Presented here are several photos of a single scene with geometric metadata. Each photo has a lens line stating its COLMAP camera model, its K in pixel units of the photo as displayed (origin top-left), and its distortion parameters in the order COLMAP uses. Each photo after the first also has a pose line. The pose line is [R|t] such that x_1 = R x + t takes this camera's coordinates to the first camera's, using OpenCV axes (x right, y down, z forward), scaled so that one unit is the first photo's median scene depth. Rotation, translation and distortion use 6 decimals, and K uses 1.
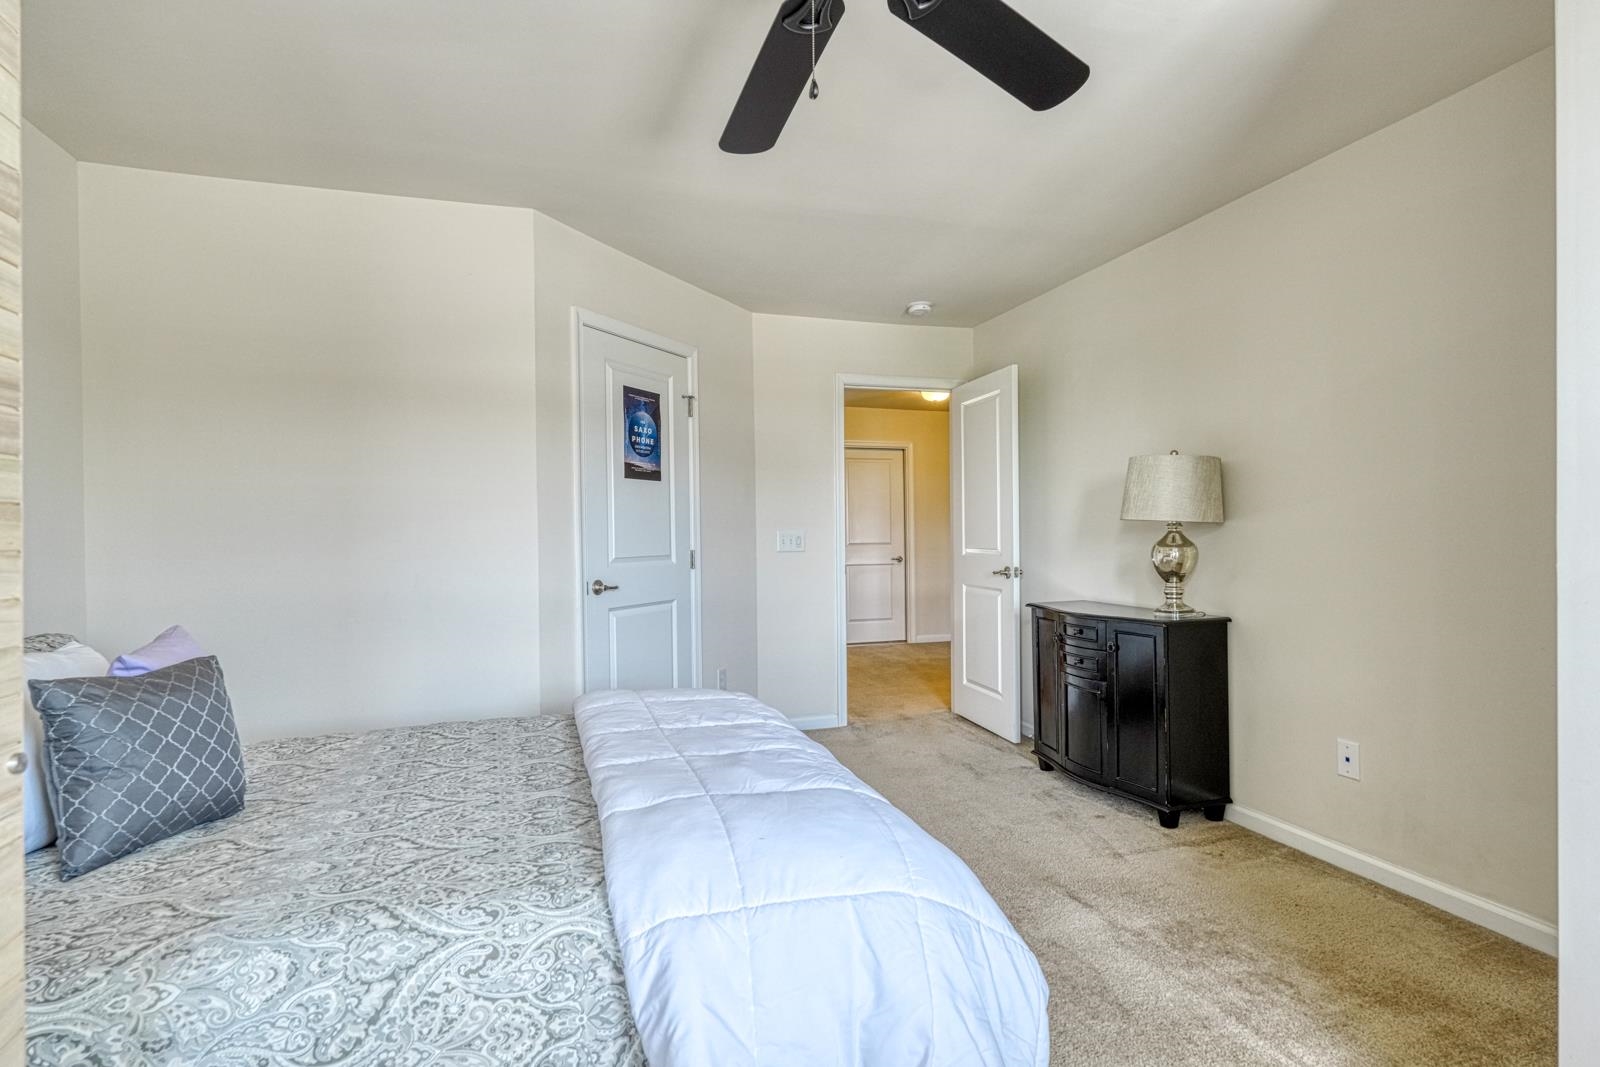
lens RADIAL K [[800.7, 0, 800.7], [0, 800.7, 533.6], [0, 0, 1]] dist [0.002386, 0.000701]
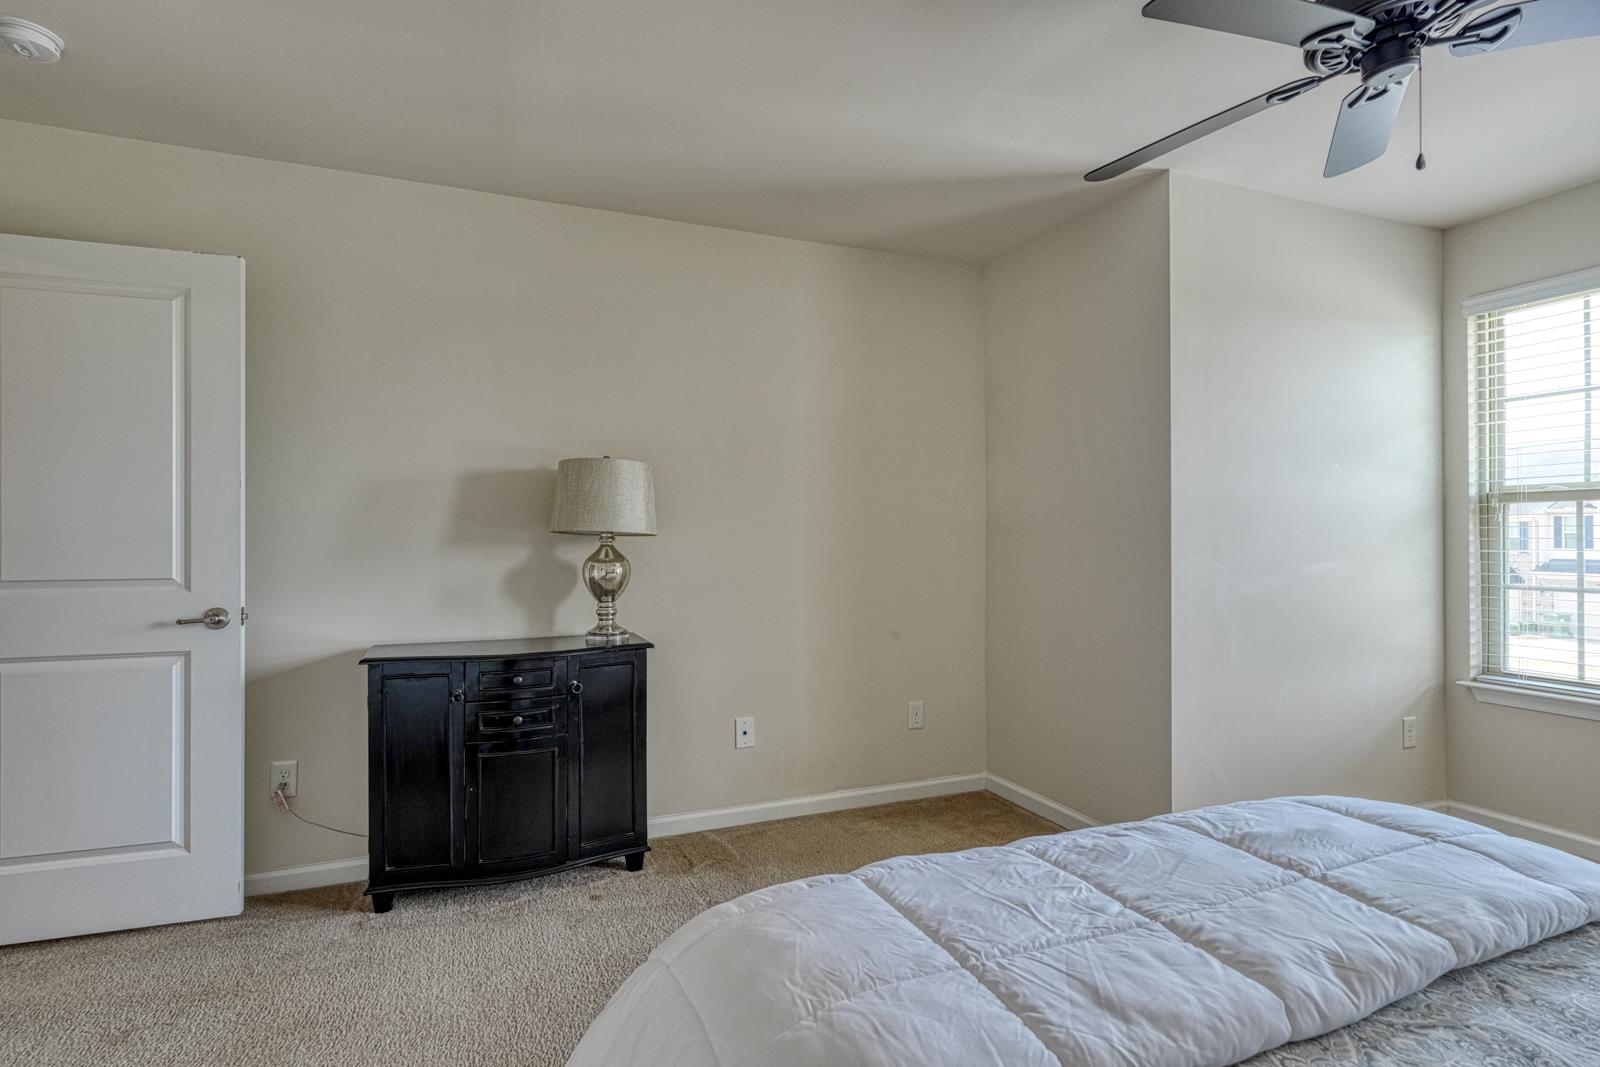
lens RADIAL K [[800.7, 0, 798.3], [0, 800.7, 540.4], [0, 0, 1]] dist [0.002386, 0.000701]
pose [[-0.080542, 0.009220, 0.996709, -0.450036], [0.004555, 0.999950, -0.008882, 0.000717], [-0.996741, 0.003825, -0.080580, 0.852717]]
